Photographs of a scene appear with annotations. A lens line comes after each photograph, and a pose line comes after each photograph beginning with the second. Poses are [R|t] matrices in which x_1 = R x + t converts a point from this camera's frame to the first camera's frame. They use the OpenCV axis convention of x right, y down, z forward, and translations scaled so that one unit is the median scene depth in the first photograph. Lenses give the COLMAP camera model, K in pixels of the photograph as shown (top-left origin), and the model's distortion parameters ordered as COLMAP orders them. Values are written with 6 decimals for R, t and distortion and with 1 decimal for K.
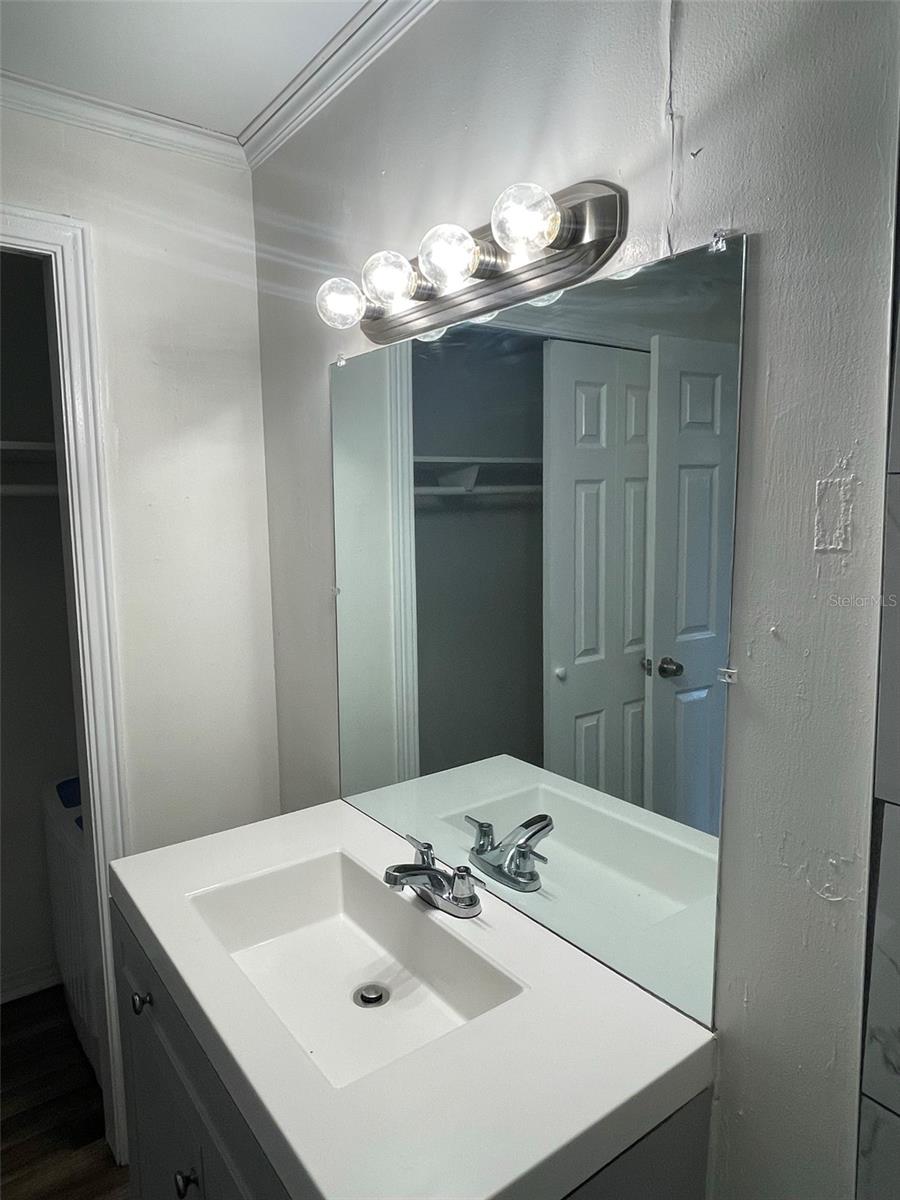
lens RADIAL K [[749.5, 0, 440.0], [0, 749.5, 601.3], [0, 0, 1]] dist [-0.008065, 0.004483]
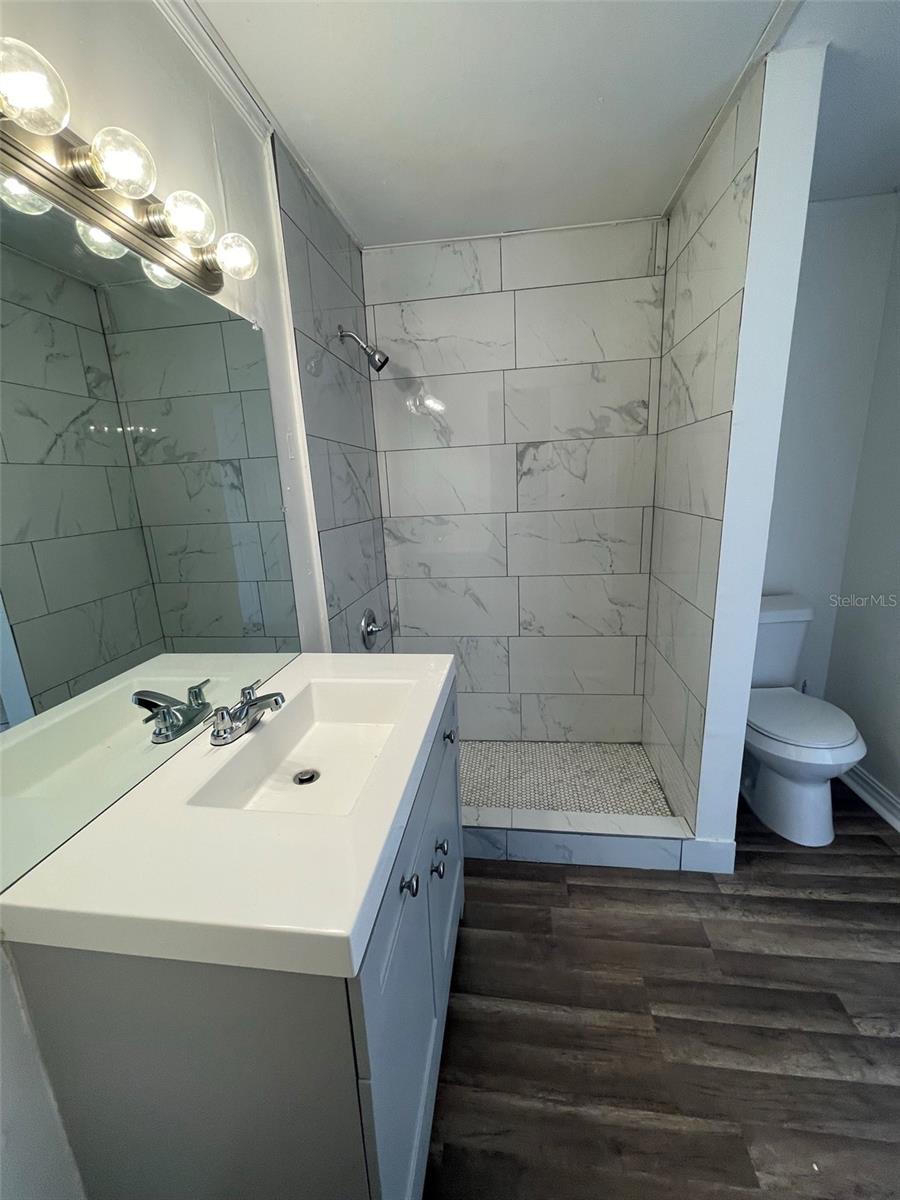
lens RADIAL K [[479.6, 0, 450.0], [0, 479.6, 596.1], [0, 0, 1]] dist [-0.002244, -0.000300]
pose [[-0.715314, -0.118618, 0.688663, -0.764579], [0.138705, 0.941780, 0.306288, -0.030884], [-0.684899, 0.314613, -0.657215, 1.145634]]
